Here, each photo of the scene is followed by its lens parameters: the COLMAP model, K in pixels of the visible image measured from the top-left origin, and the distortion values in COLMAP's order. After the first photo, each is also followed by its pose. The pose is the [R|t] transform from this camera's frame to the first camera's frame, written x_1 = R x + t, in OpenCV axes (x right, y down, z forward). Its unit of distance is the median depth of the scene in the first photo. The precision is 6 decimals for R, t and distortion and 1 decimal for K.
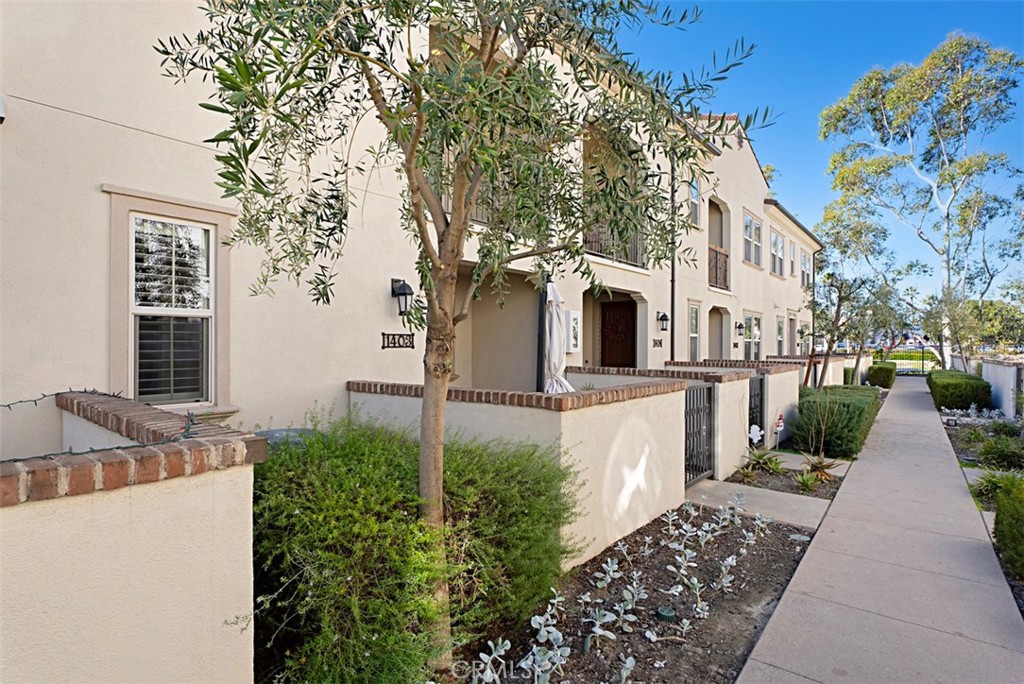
lens RADIAL K [[541.2, 0, 494.5], [0, 541.2, 339.5], [0, 0, 1]] dist [-0.007730, 0.000505]
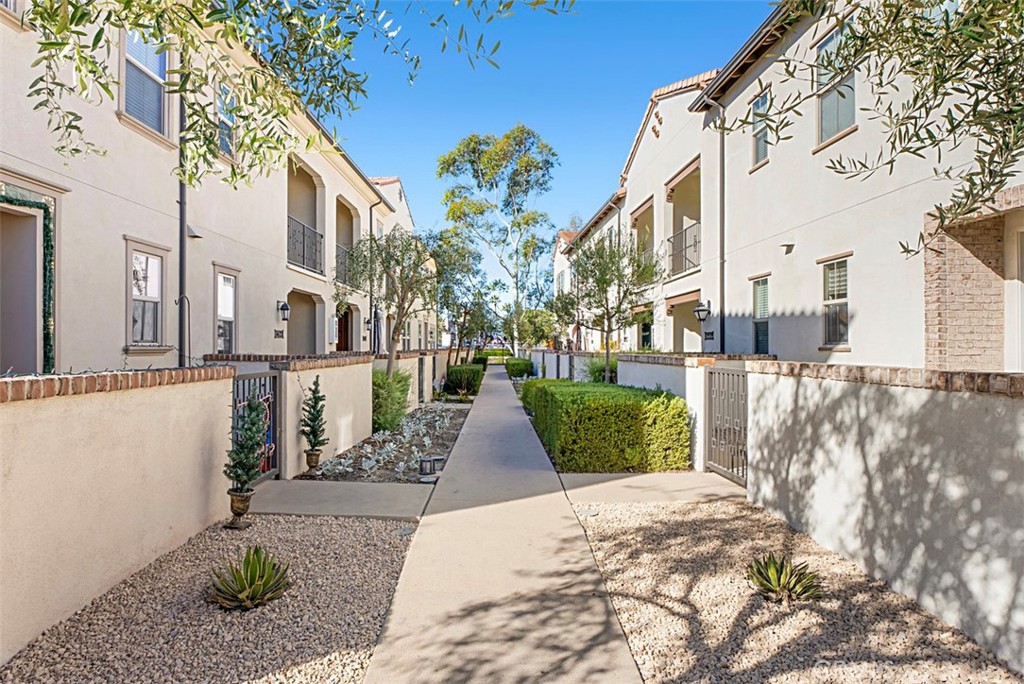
lens RADIAL K [[566.8, 0, 511.9], [0, 566.8, 339.6], [0, 0, 1]] dist [0.000150, 0.000004]
pose [[0.772825, -0.000725, 0.634618, -0.095368], [0.001765, 0.999998, -0.001006, 0.003064], [-0.634616, 0.001897, 0.772825, -0.120525]]
